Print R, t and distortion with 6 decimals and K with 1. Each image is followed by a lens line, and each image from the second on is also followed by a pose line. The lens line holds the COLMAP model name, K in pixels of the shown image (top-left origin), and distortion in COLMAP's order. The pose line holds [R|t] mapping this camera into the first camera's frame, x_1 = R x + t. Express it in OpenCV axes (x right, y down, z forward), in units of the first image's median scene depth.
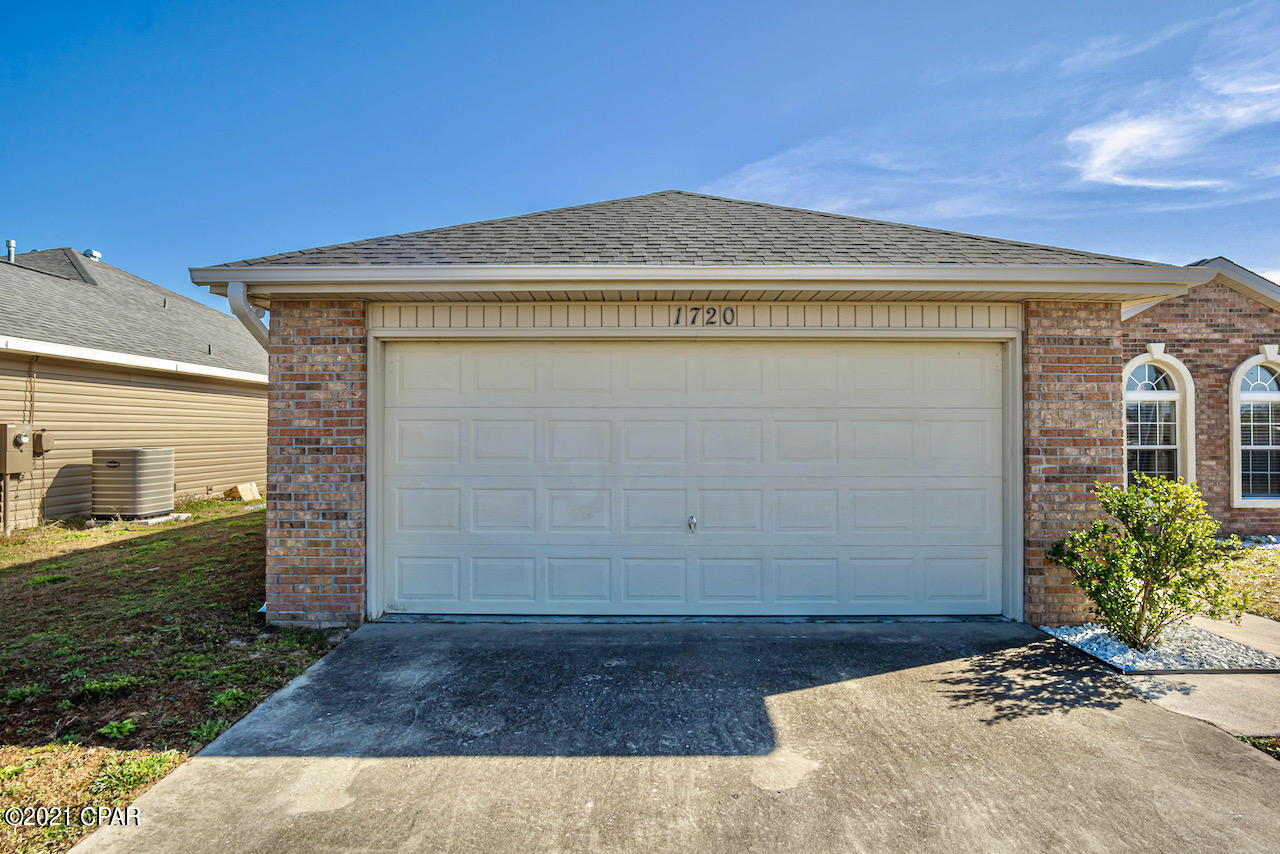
lens RADIAL K [[714.0, 0, 640.3], [0, 714.0, 422.1], [0, 0, 1]] dist [-0.023809, 0.004104]
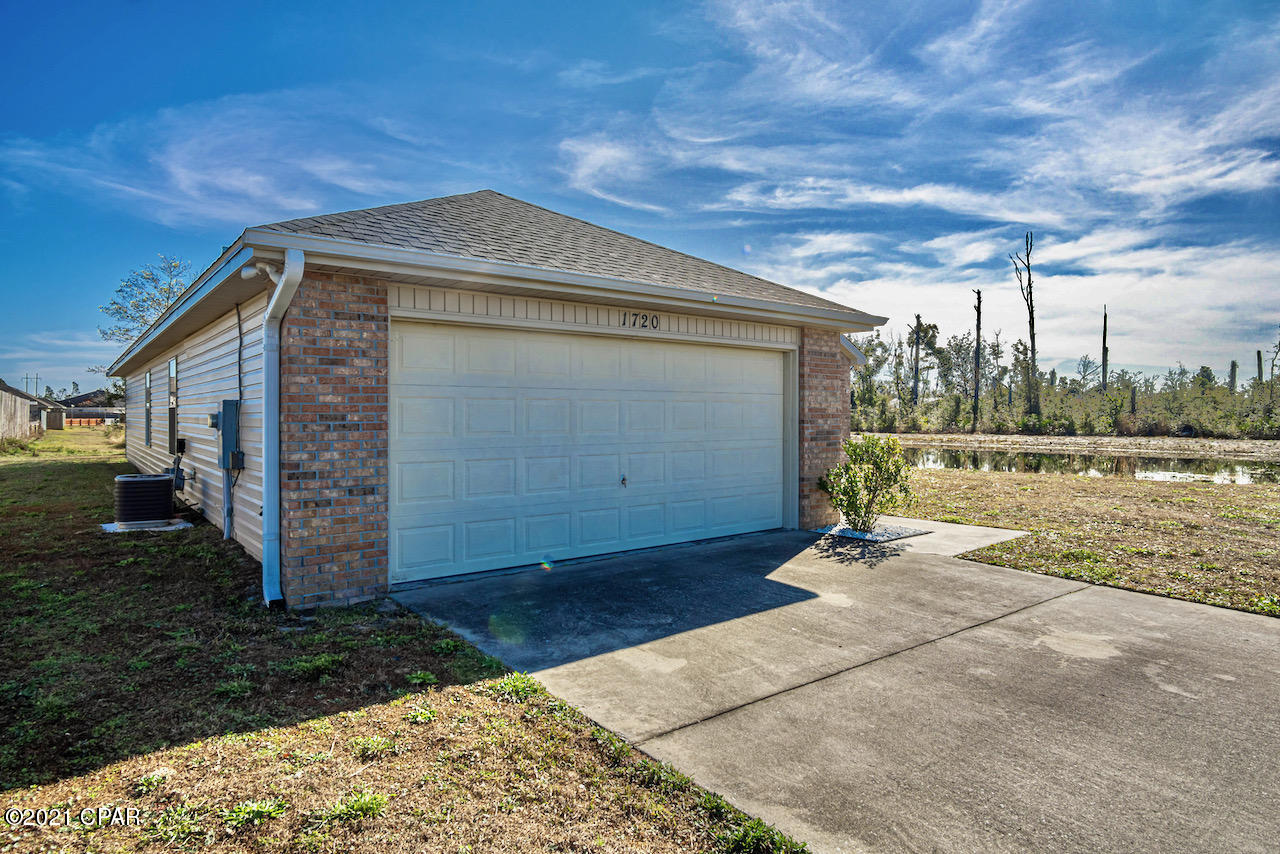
lens RADIAL K [[740.2, 0, 641.9], [0, 740.2, 426.1], [0, 0, 1]] dist [-0.029708, 0.008115]
pose [[0.773608, -0.011919, 0.633553, -0.776352], [-0.005688, 0.999652, 0.025752, 0.009799], [-0.633639, -0.023525, 0.773271, -0.056791]]
